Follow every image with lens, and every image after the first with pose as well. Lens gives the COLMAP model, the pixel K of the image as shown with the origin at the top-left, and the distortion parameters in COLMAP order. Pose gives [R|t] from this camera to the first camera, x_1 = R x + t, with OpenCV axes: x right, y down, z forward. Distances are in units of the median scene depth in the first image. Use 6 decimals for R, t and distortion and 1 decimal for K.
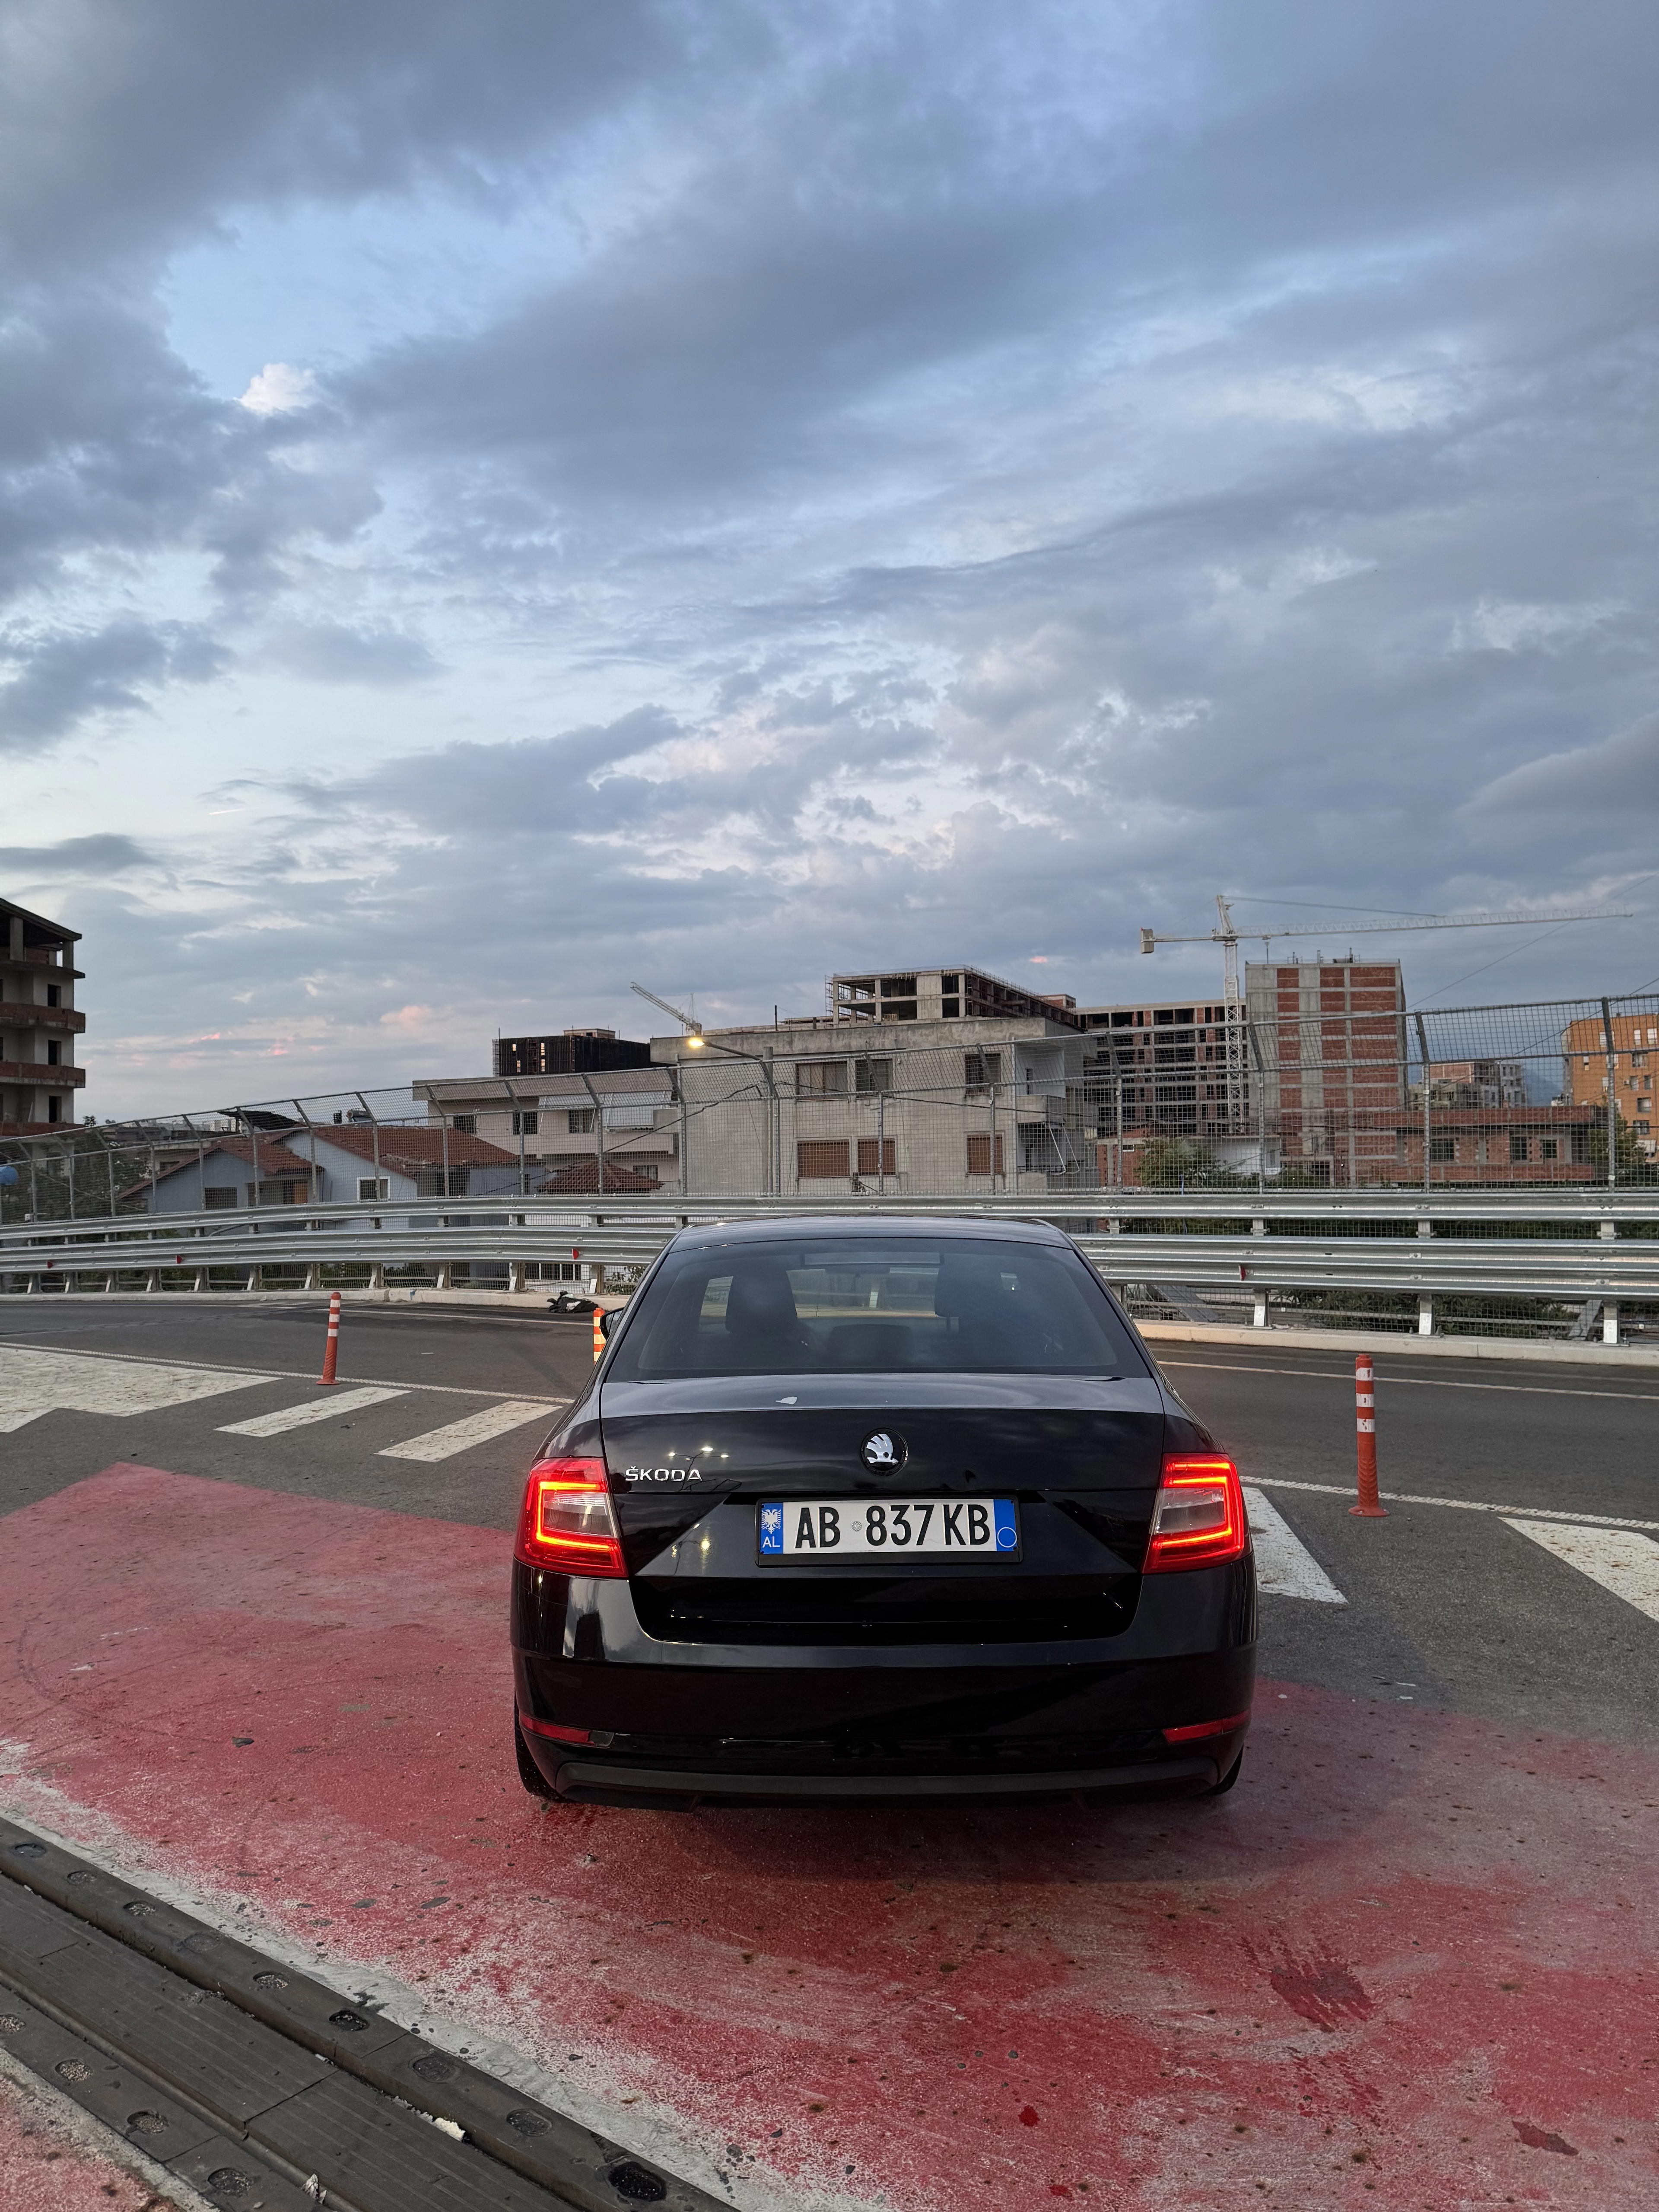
lens RADIAL K [[1524.6, 0, 829.5], [0, 1524.6, 1106.0], [0, 0, 1]] dist [0.004463, -0.003576]
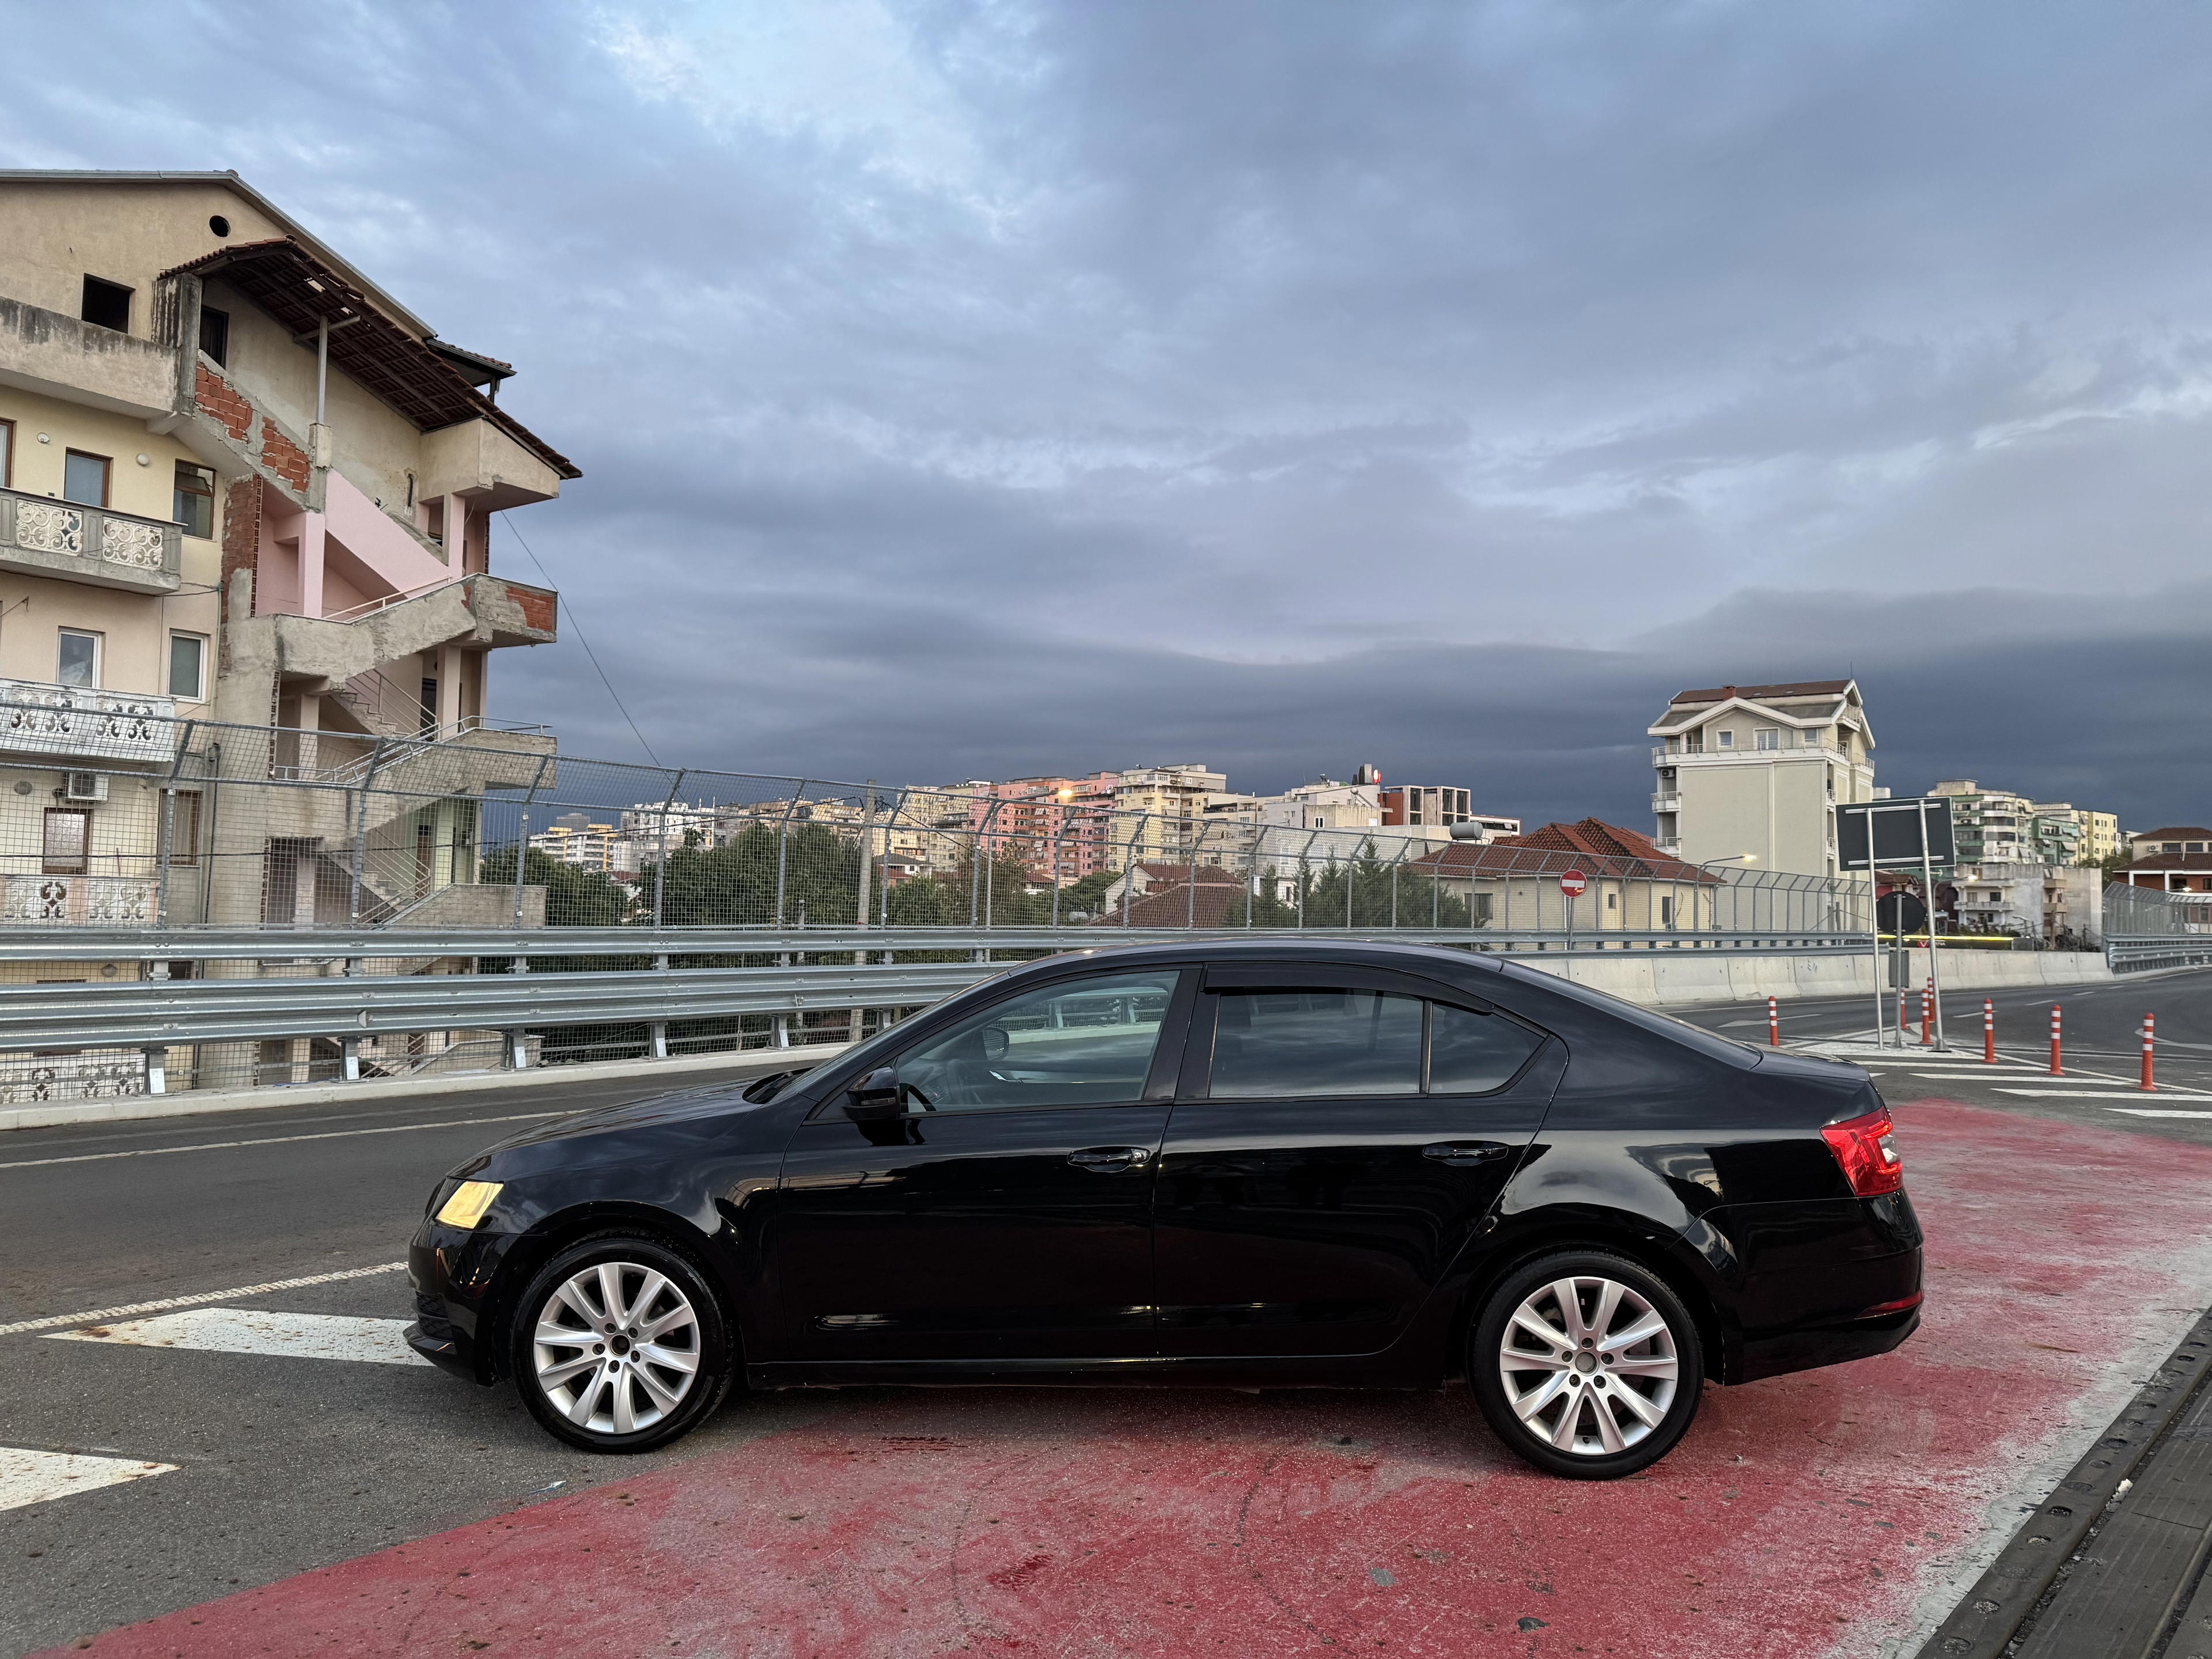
lens RADIAL K [[1524.6, 0, 1106.0], [0, 1524.6, 829.5], [0, 0, 1]] dist [0.004463, -0.003576]
pose [[0.090759, 0.071417, 0.993309, -0.361404], [-0.058407, 0.996090, -0.066281, 0.024544], [-0.994159, -0.052000, 0.094575, 0.350622]]
